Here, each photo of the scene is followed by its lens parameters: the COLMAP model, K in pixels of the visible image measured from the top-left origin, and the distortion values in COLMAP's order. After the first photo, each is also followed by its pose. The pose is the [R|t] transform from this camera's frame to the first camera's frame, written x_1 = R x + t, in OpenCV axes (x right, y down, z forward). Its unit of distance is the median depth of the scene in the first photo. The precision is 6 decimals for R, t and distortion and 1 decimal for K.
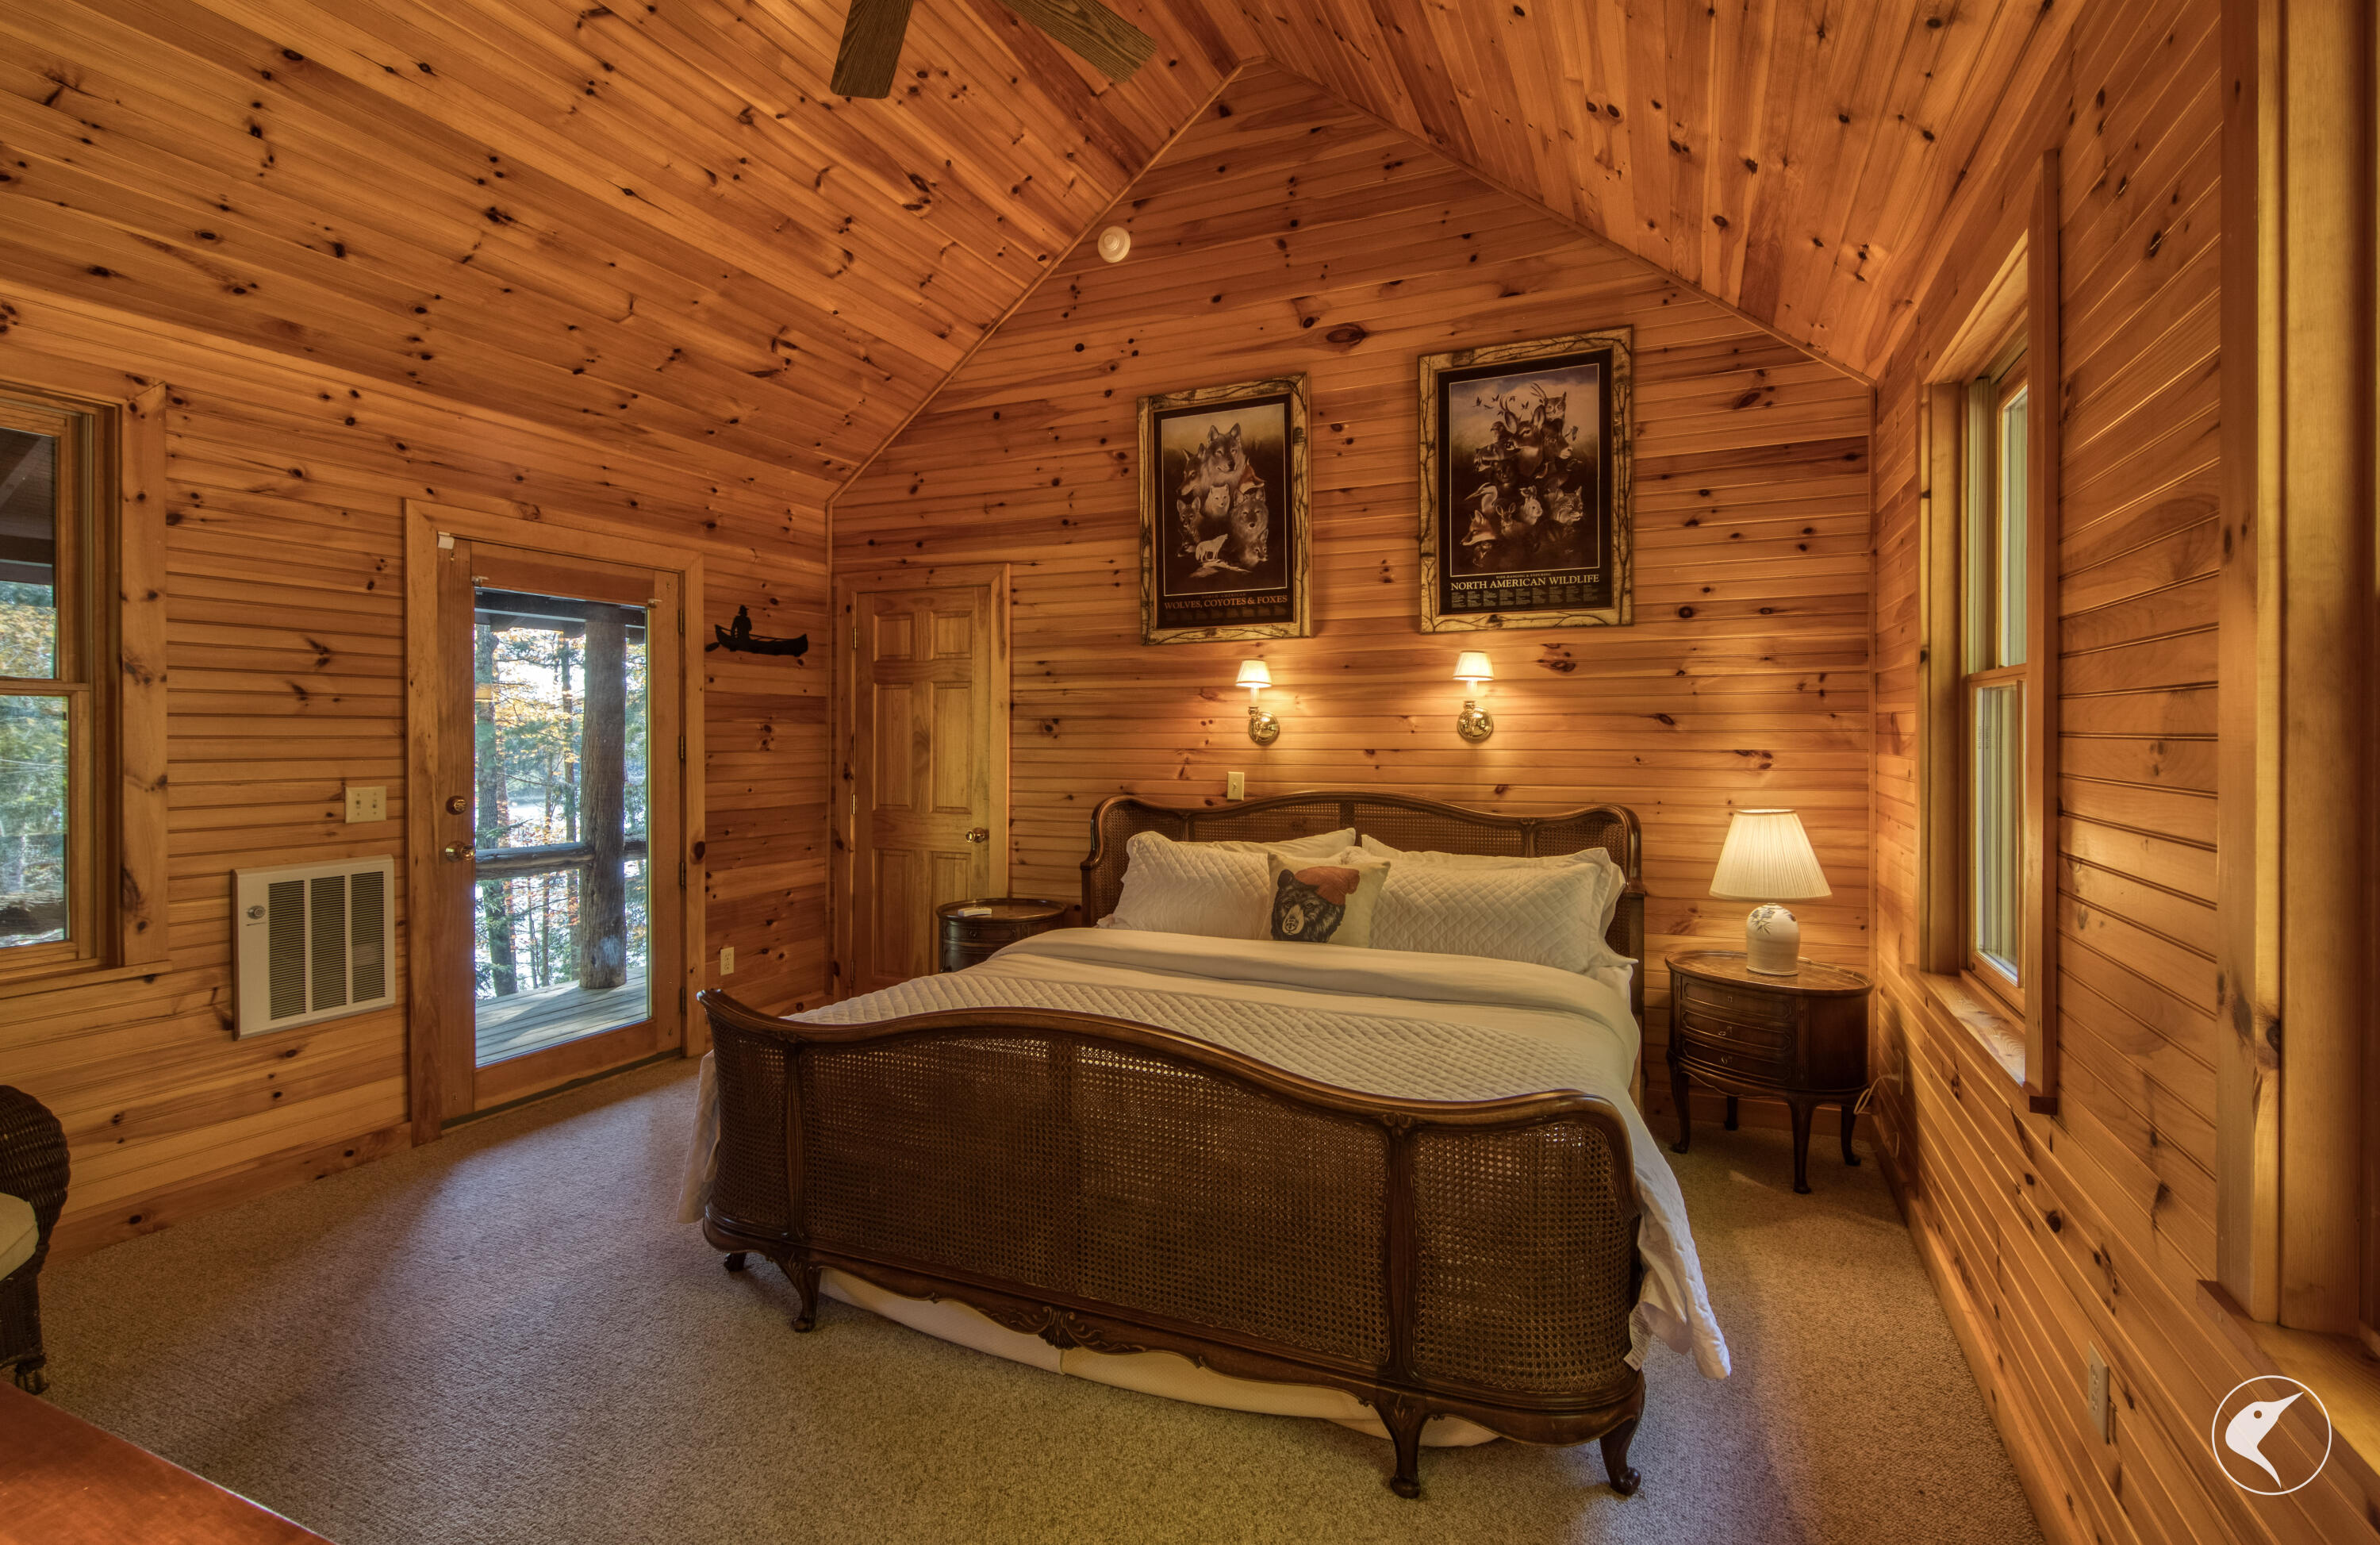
lens RADIAL K [[1082.2, 0, 1190.0], [0, 1082.2, 772.5], [0, 0, 1]] dist [0.025350, -0.009812]
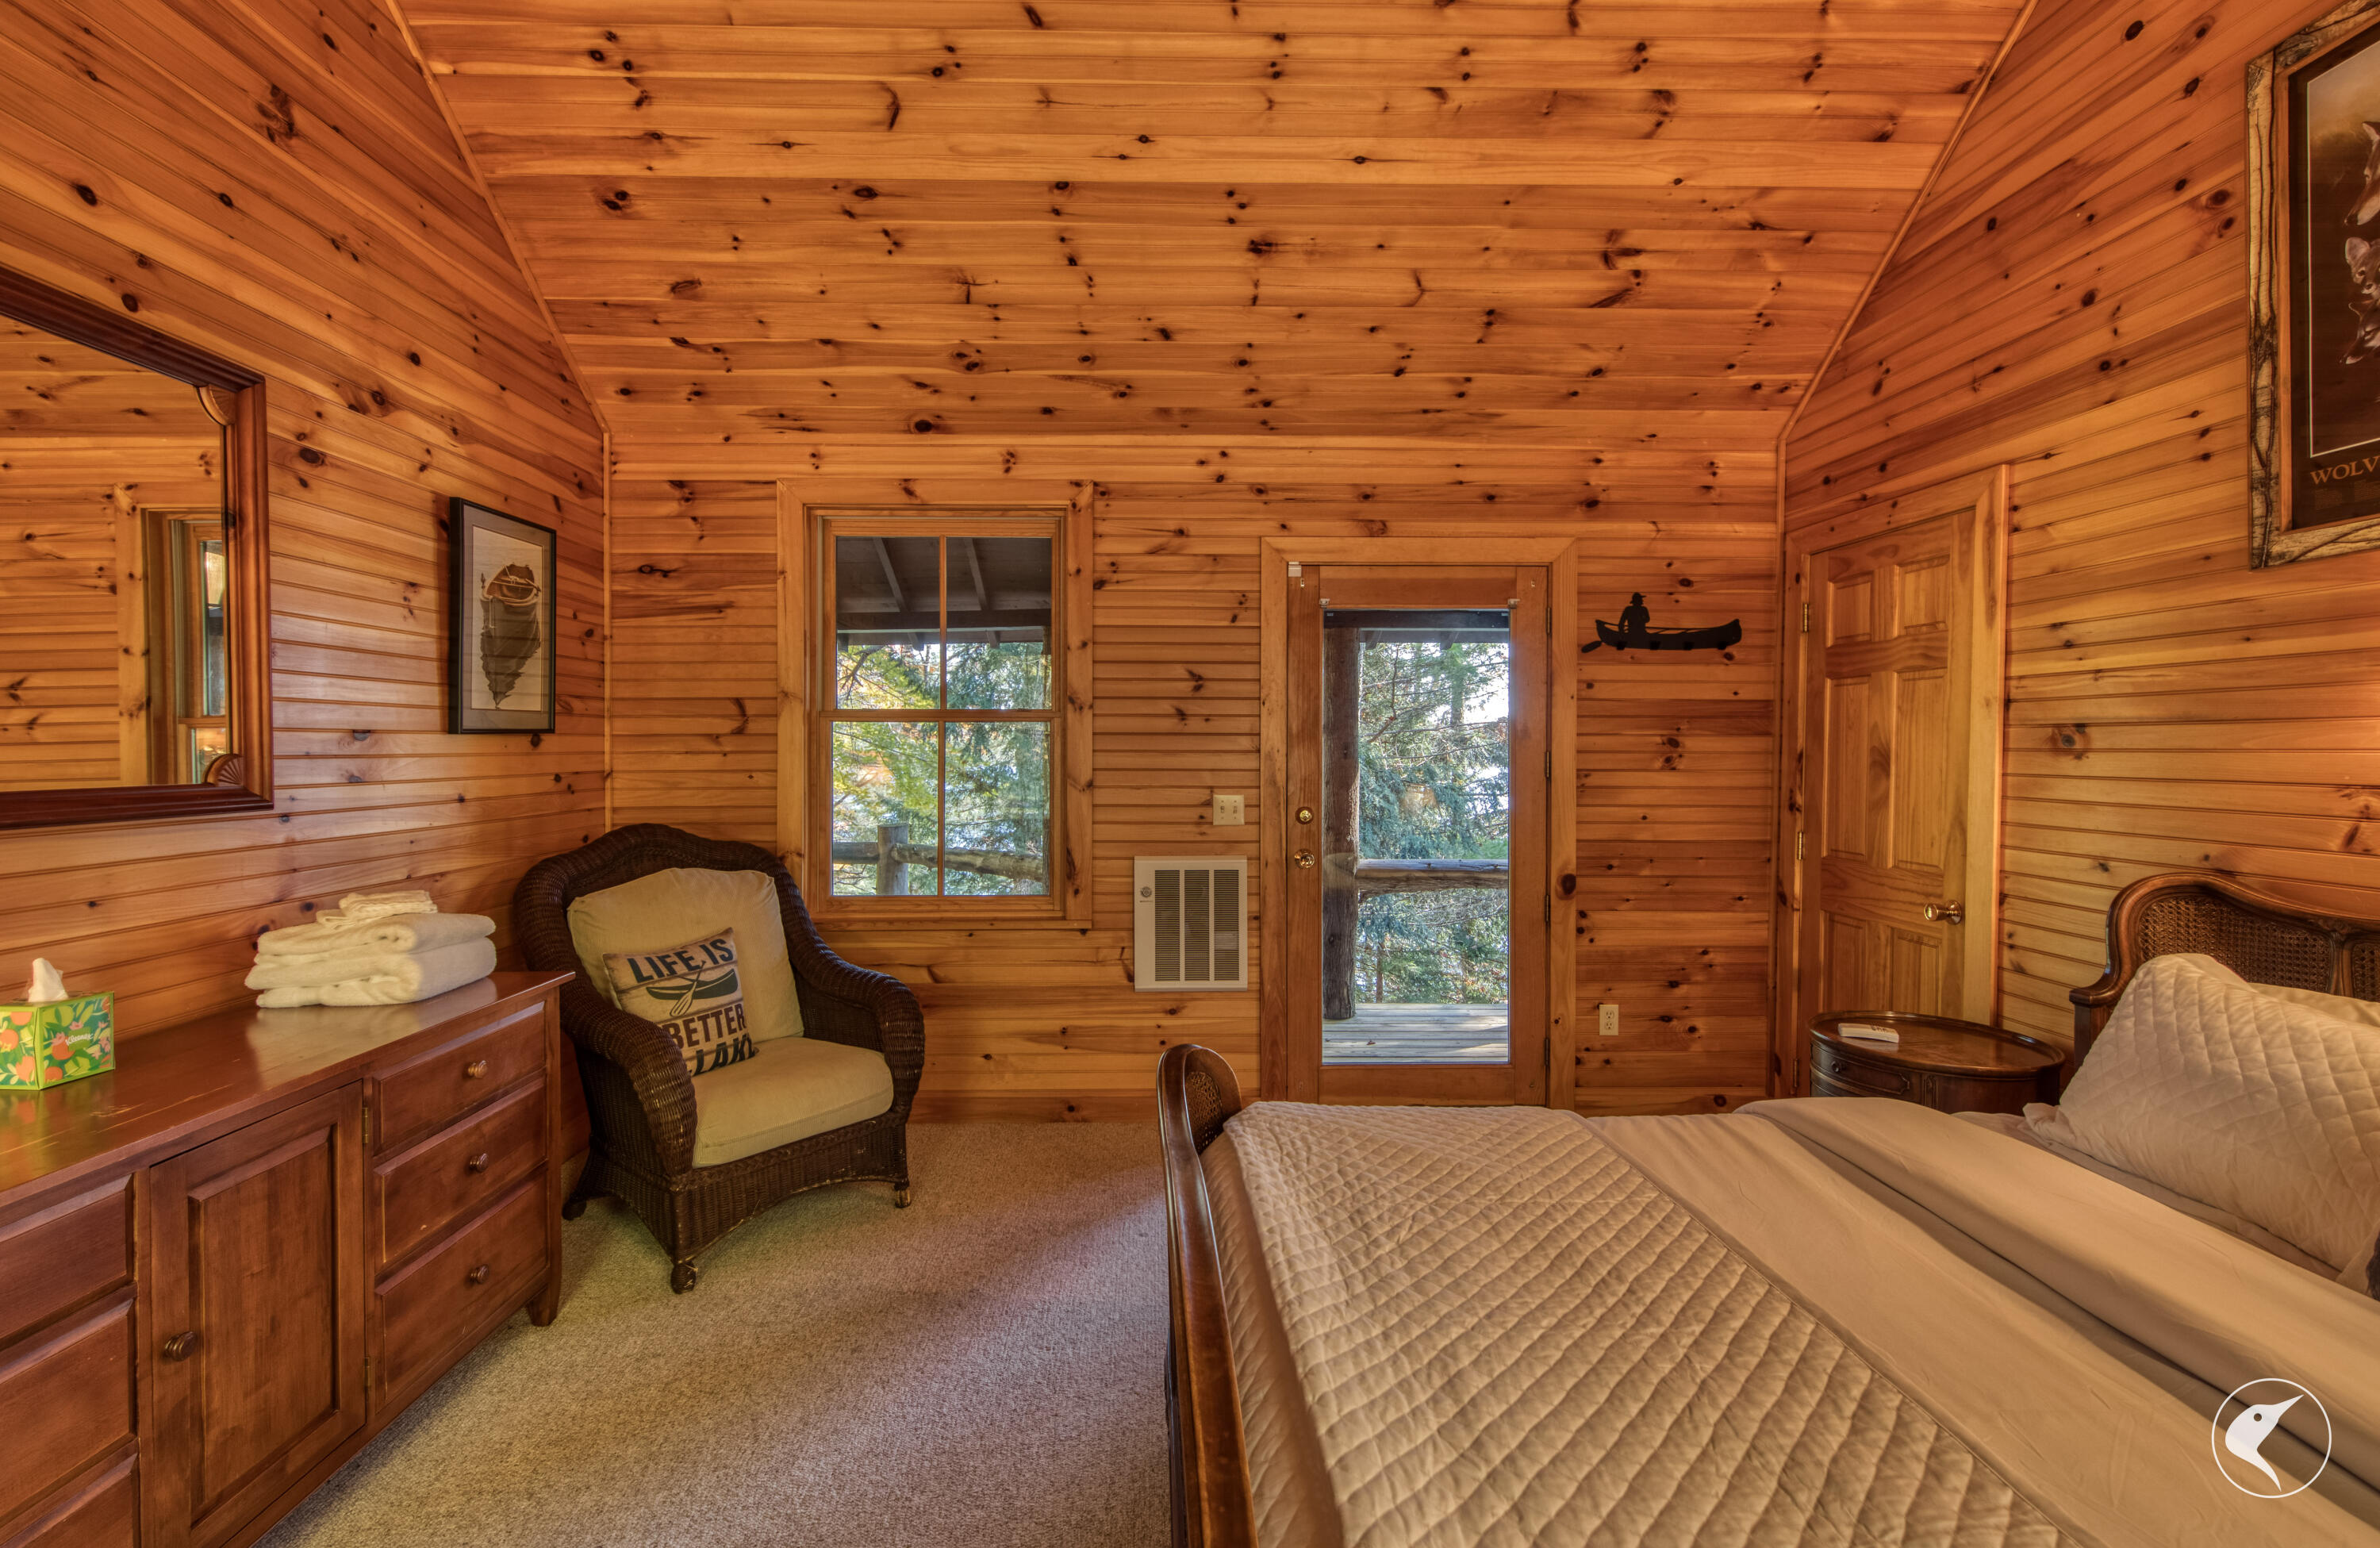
lens RADIAL K [[1082.1, 0, 1190.0], [0, 1082.1, 774.0], [0, 0, 1]] dist [0.025350, -0.009812]
pose [[0.439685, 0.024576, -0.897816, 0.189852], [-0.033597, 0.999376, 0.010902, -0.015086], [0.897524, 0.025371, 0.440236, 0.353951]]
